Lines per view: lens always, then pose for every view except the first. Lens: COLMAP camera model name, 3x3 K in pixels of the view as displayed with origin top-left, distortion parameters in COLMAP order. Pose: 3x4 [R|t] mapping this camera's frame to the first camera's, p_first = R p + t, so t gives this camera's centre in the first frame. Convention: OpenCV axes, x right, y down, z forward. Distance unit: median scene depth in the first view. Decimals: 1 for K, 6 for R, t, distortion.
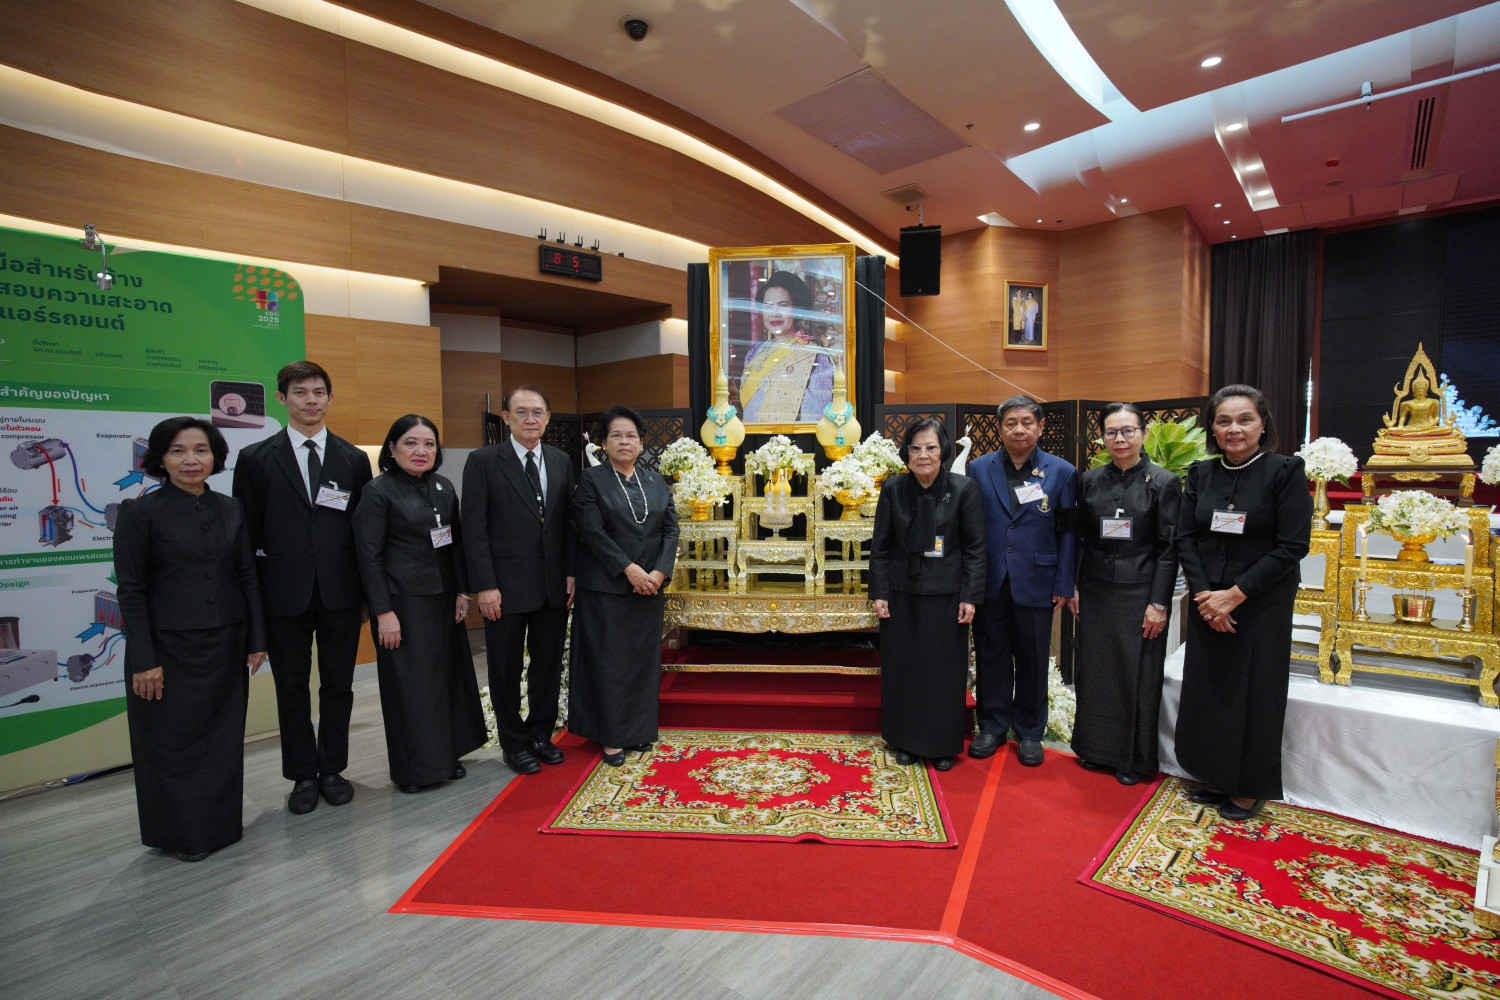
lens RADIAL K [[711.9, 0, 759.4], [0, 711.9, 501.2], [0, 0, 1]] dist [-0.006239, -0.000196]
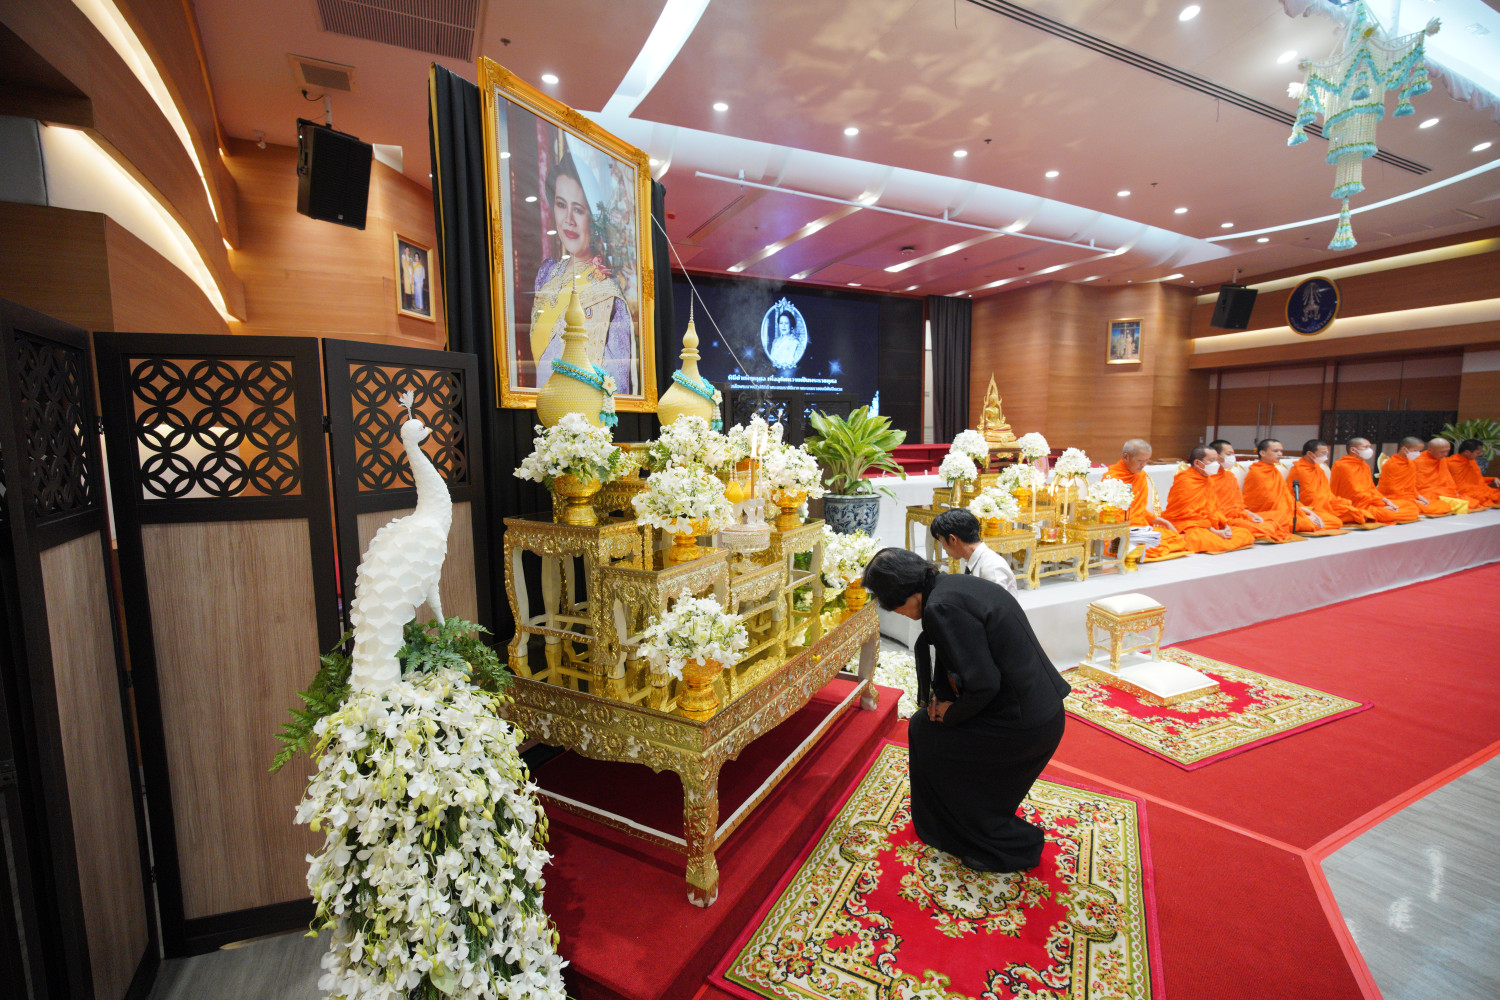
lens RADIAL K [[653.2, 0, 751.8], [0, 653.2, 499.1], [0, 0, 1]] dist [-0.003446, 0.000710]
pose [[0.398389, -0.085691, 0.913205, -0.268217], [0.055391, 0.996057, 0.069301, -0.026544], [-0.915543, 0.022974, 0.401564, 0.359473]]
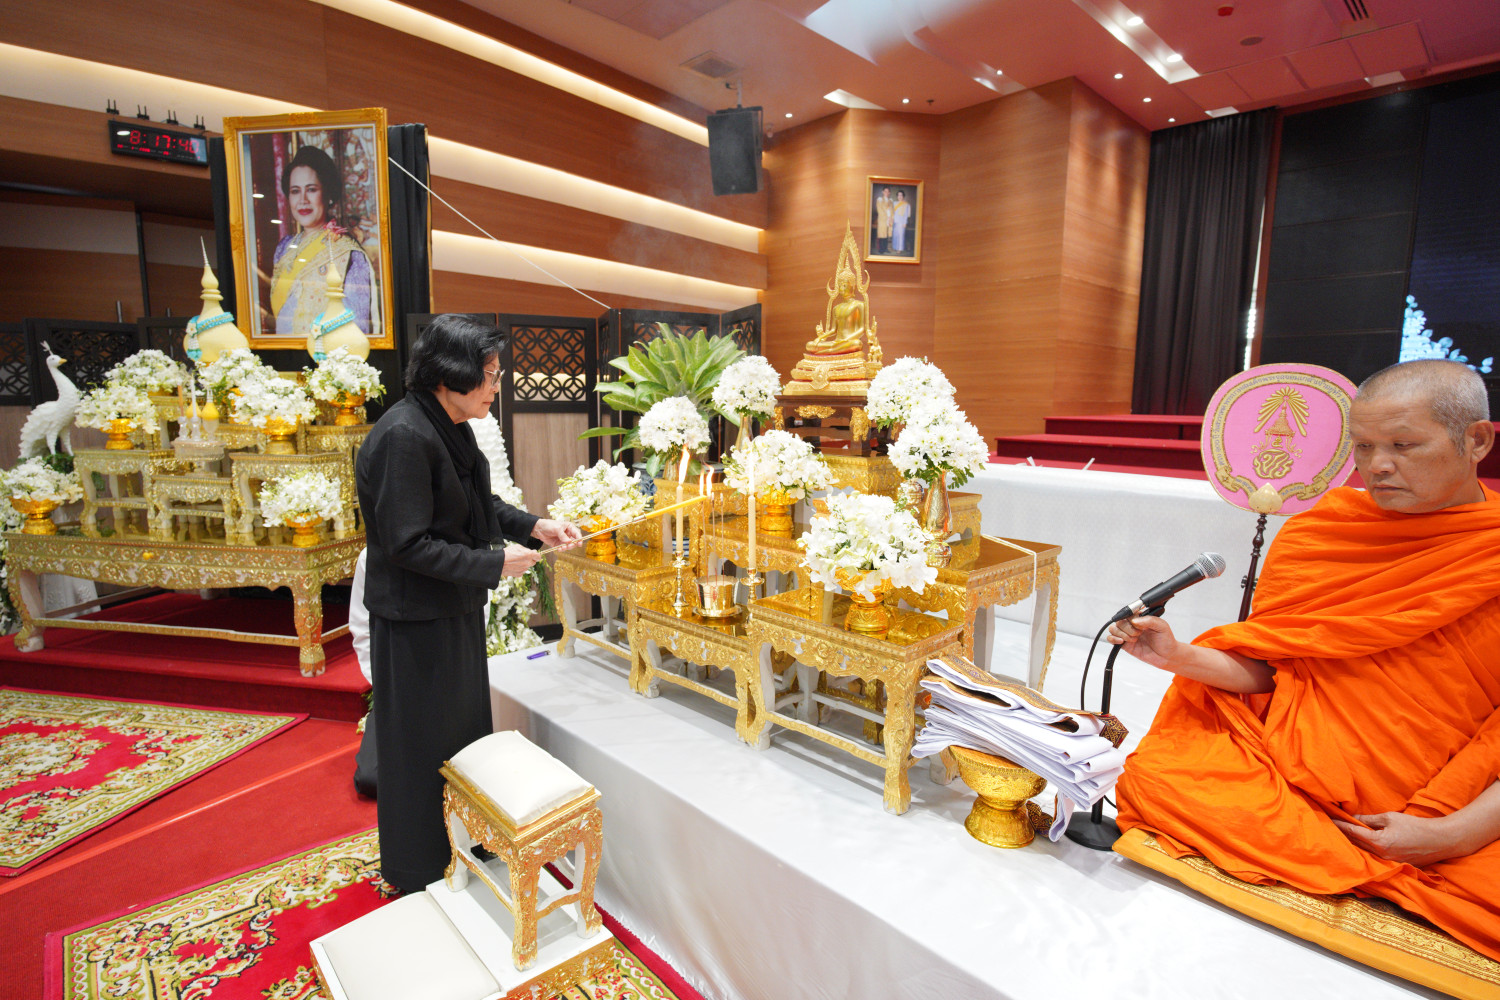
lens RADIAL K [[764.7, 0, 750.5], [0, 764.7, 500.8], [0, 0, 1]] dist [-0.007203, 0.002917]
pose [[0.995711, 0.033410, -0.086270, 0.356665], [-0.026442, 0.996388, 0.080690, -0.002345], [0.088655, -0.078063, 0.992999, 0.087311]]
